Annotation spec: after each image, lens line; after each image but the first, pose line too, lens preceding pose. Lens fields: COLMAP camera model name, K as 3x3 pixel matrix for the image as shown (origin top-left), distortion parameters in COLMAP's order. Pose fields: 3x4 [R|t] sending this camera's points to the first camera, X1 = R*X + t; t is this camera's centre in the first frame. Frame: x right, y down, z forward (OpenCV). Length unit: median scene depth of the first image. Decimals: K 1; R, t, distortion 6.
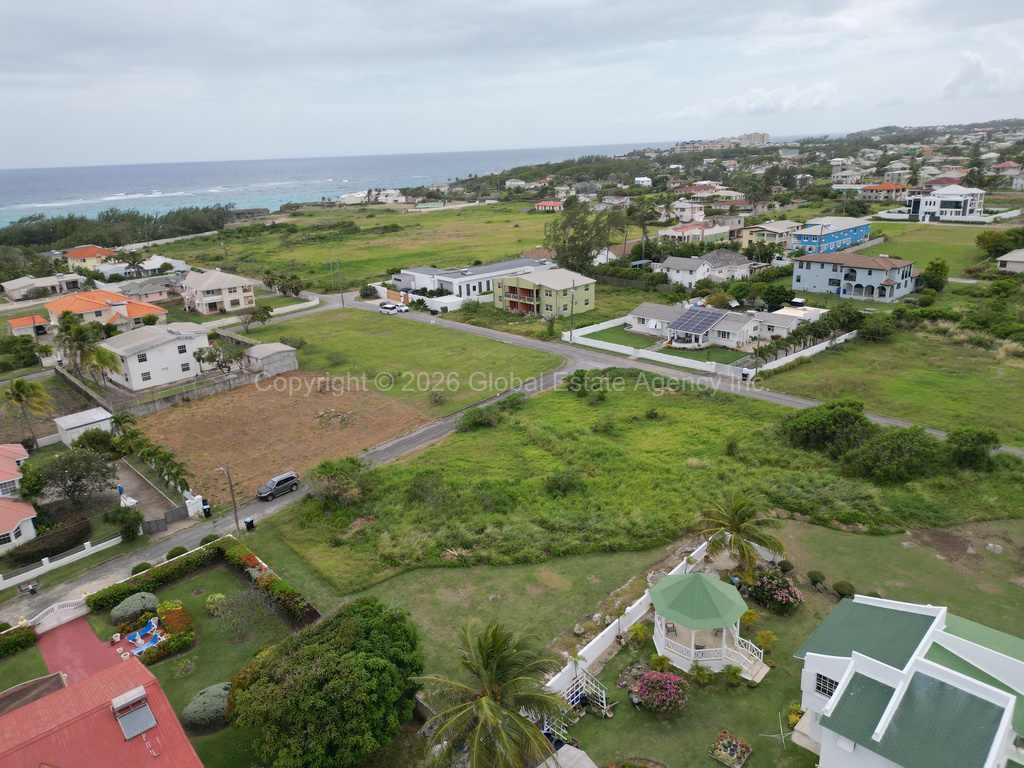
lens RADIAL K [[708.1, 0, 509.7], [0, 708.1, 385.0], [0, 0, 1]] dist [0.090202, -0.093915]
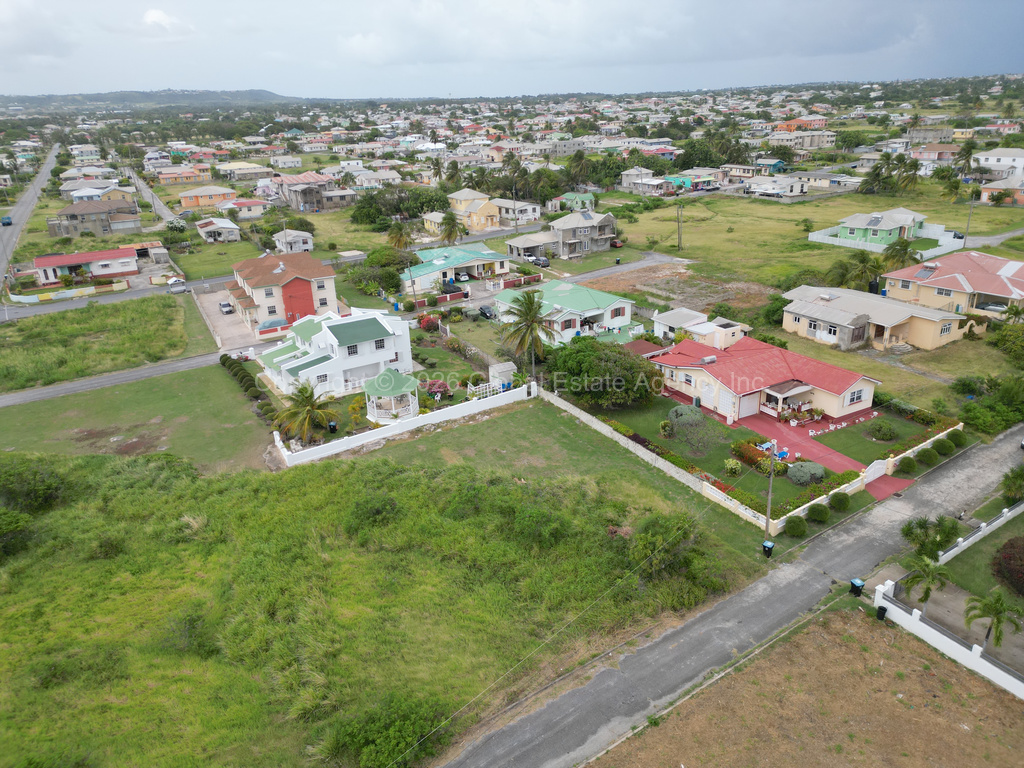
lens RADIAL K [[708.1, 0, 509.7], [0, 708.1, 385.0], [0, 0, 1]] dist [0.090202, -0.093915]
pose [[-0.969850, -0.009930, 0.243501, -0.162531], [0.149478, 0.764909, 0.626554, -0.277202], [-0.192478, 0.644062, -0.740363, 0.885616]]
